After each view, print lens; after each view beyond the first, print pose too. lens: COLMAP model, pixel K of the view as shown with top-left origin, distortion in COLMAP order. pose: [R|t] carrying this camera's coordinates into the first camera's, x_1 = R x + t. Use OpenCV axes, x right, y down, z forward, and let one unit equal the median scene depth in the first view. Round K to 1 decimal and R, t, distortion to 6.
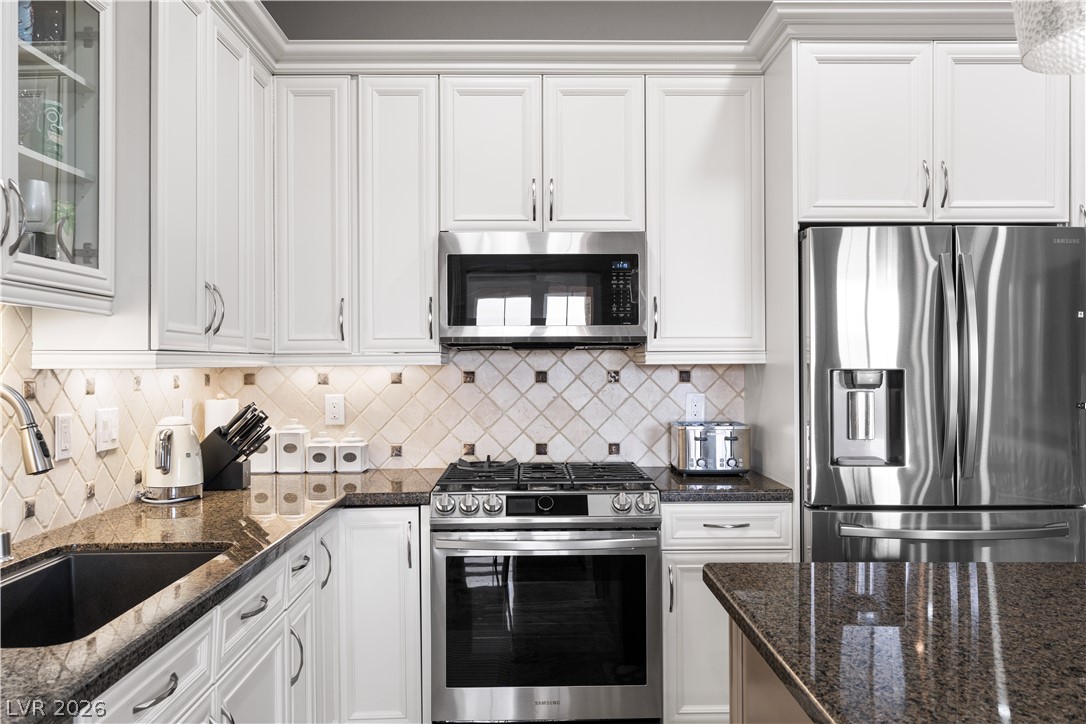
lens RADIAL K [[846.1, 0, 541.8], [0, 846.1, 357.5], [0, 0, 1]] dist [0.008963, -0.004499]
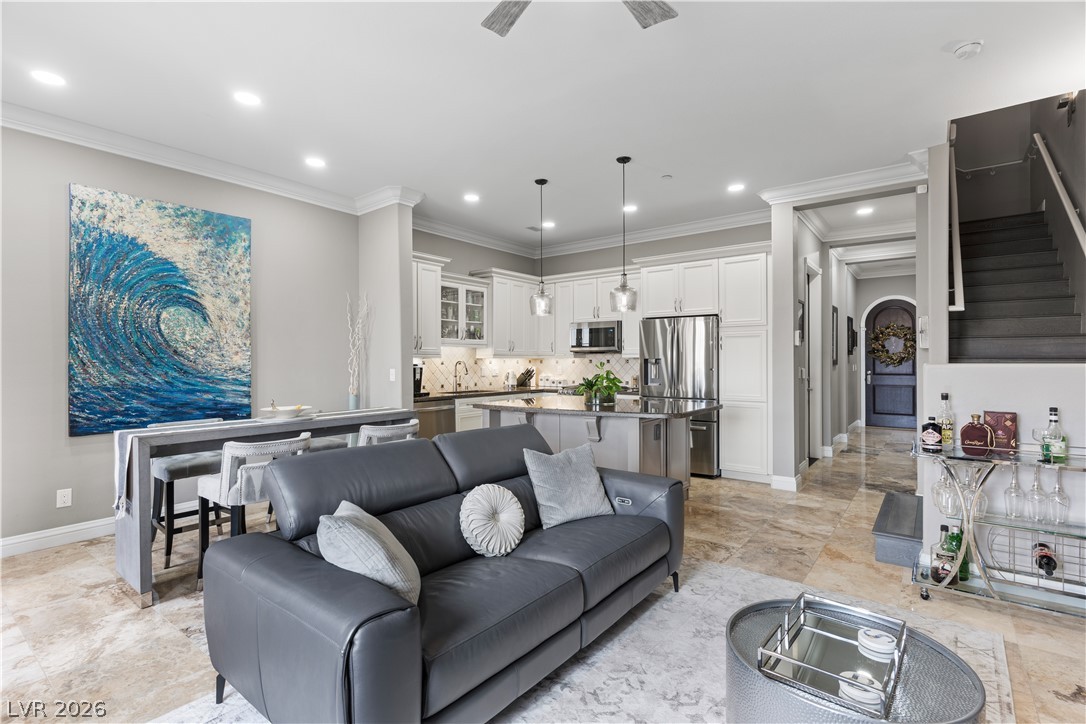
lens RADIAL K [[514.9, 0, 541.0], [0, 514.9, 360.8], [0, 0, 1]] dist [-0.000861, 0.000266]
pose [[0.782136, 0.002189, -0.623104, 1.200517], [0.002666, 0.999973, 0.006859, 0.005400], [0.623102, -0.007026, 0.782109, -0.887032]]
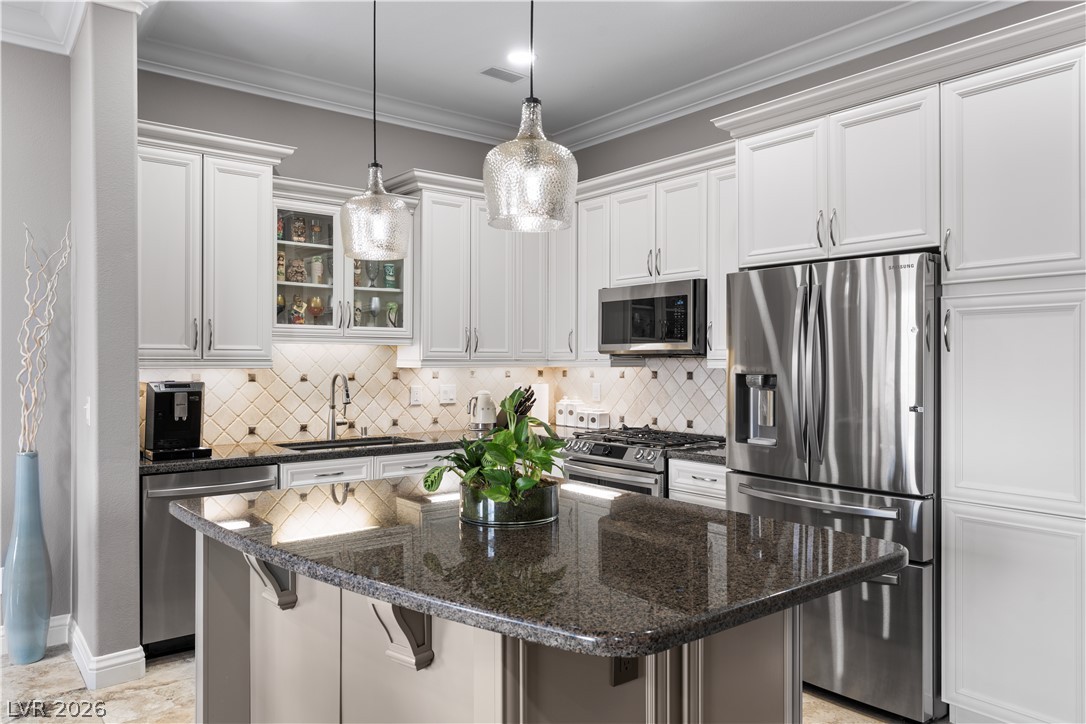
lens RADIAL K [[757.7, 0, 539.6], [0, 757.7, 358.4], [0, 0, 1]] dist [-0.006190, 0.002454]
pose [[0.605644, 0.002297, -0.795732, 0.993600], [0.000989, 0.999993, 0.003640, -0.014129], [0.795735, -0.002991, 0.605637, -0.019942]]
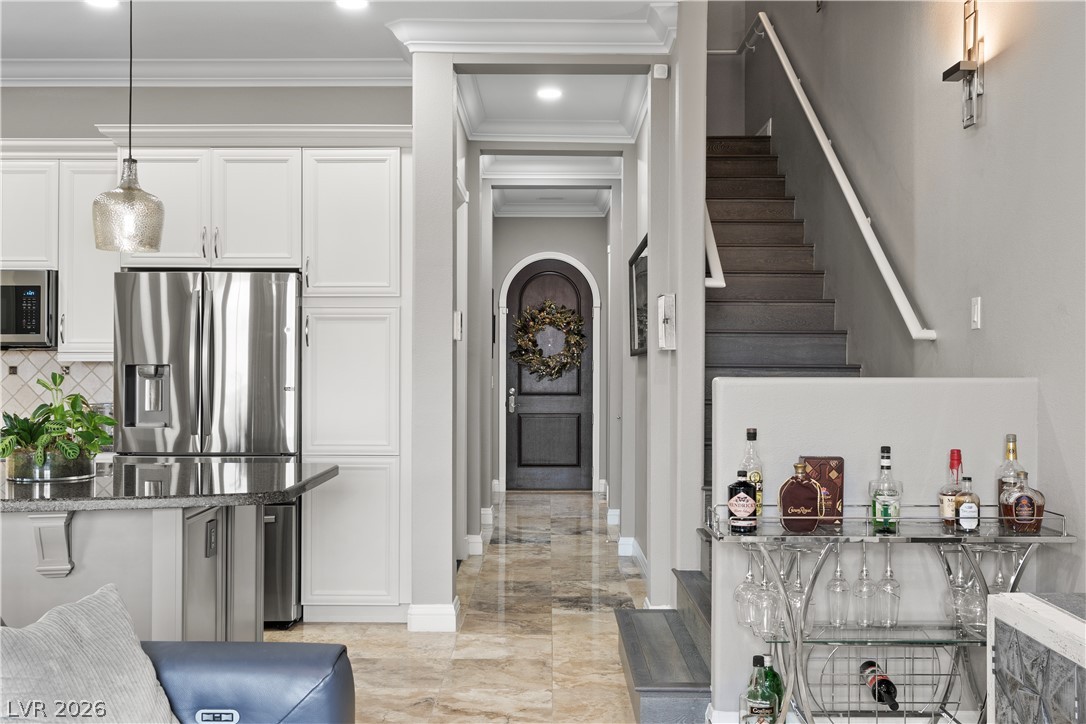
lens RADIAL K [[1121.8, 0, 545.6], [0, 1121.8, 358.3], [0, 0, 1]] dist [0.007797, 0.000000]
pose [[0.999752, 0.005699, -0.021541, 0.997754], [-0.005736, 0.999982, -0.001644, 0.001356], [0.021531, 0.001767, 0.999767, -0.891602]]
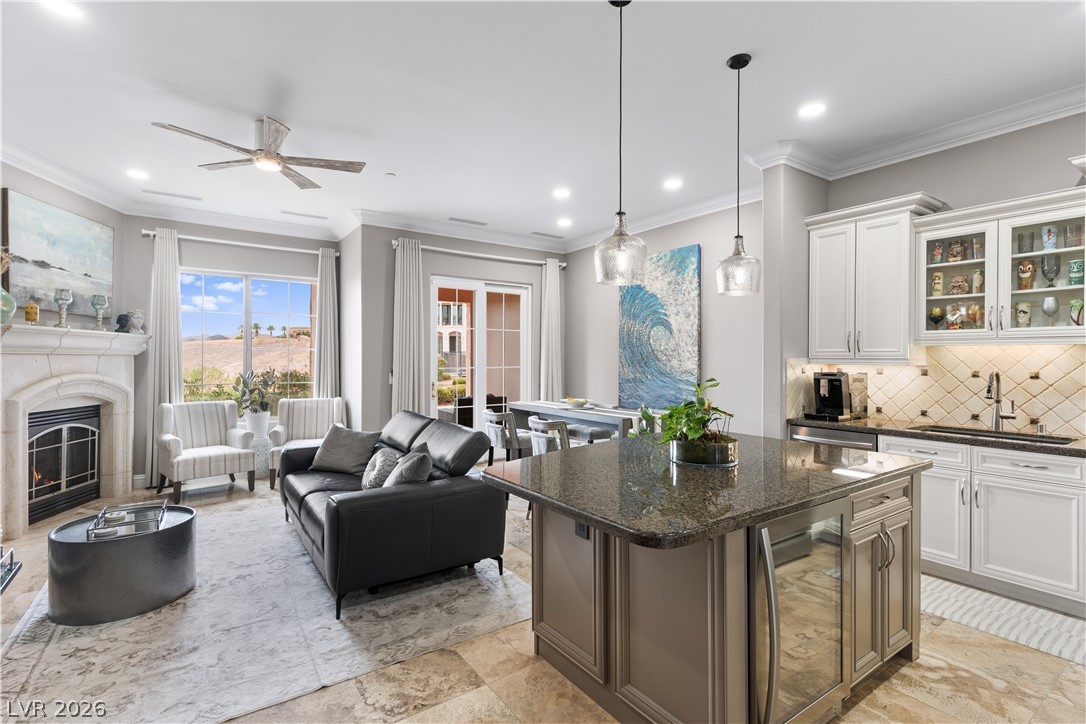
lens RADIAL K [[514.9, 0, 548.5], [0, 514.9, 359.8], [0, 0, 1]] dist [-0.000861, 0.000266]
pose [[-0.826440, 0.003434, -0.563014, 1.010607], [0.002603, 0.999994, 0.002278, -0.009947], [0.563018, 0.000417, -0.826444, 0.893990]]
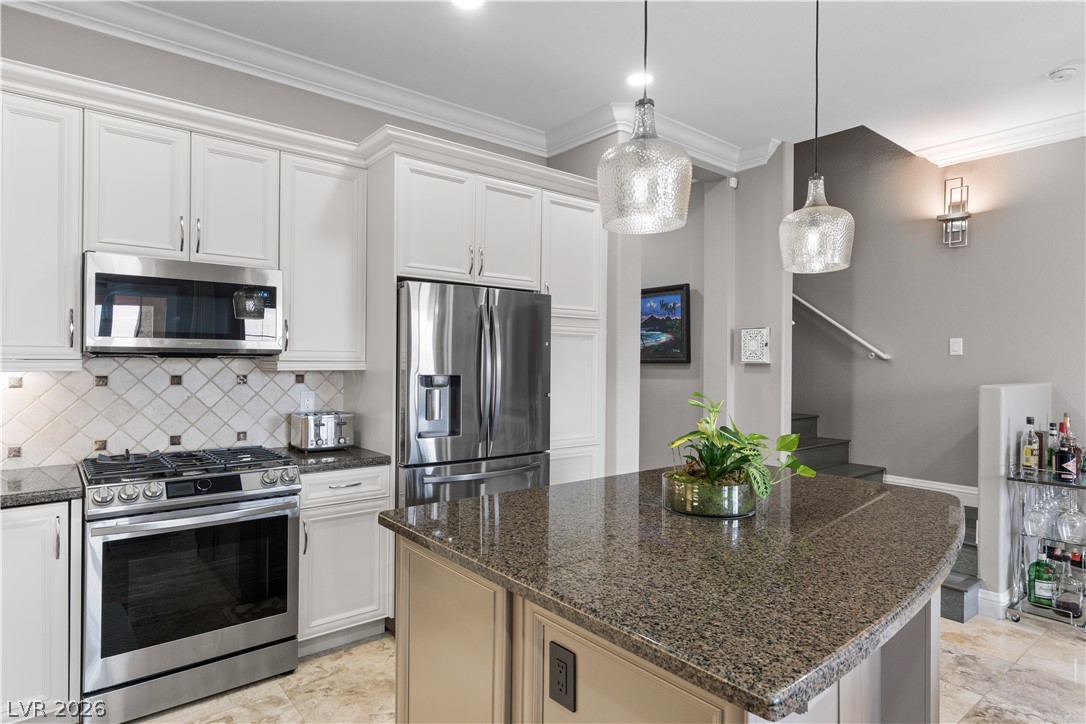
lens RADIAL K [[607.6, 0, 543.6], [0, 607.6, 360.3], [0, 0, 1]] dist [-0.001134, 0.004522]
pose [[0.785427, 0.012380, 0.618830, -0.137844], [-0.013360, 0.999906, -0.003047, -0.010641], [-0.618810, -0.005874, 0.785519, 0.002403]]
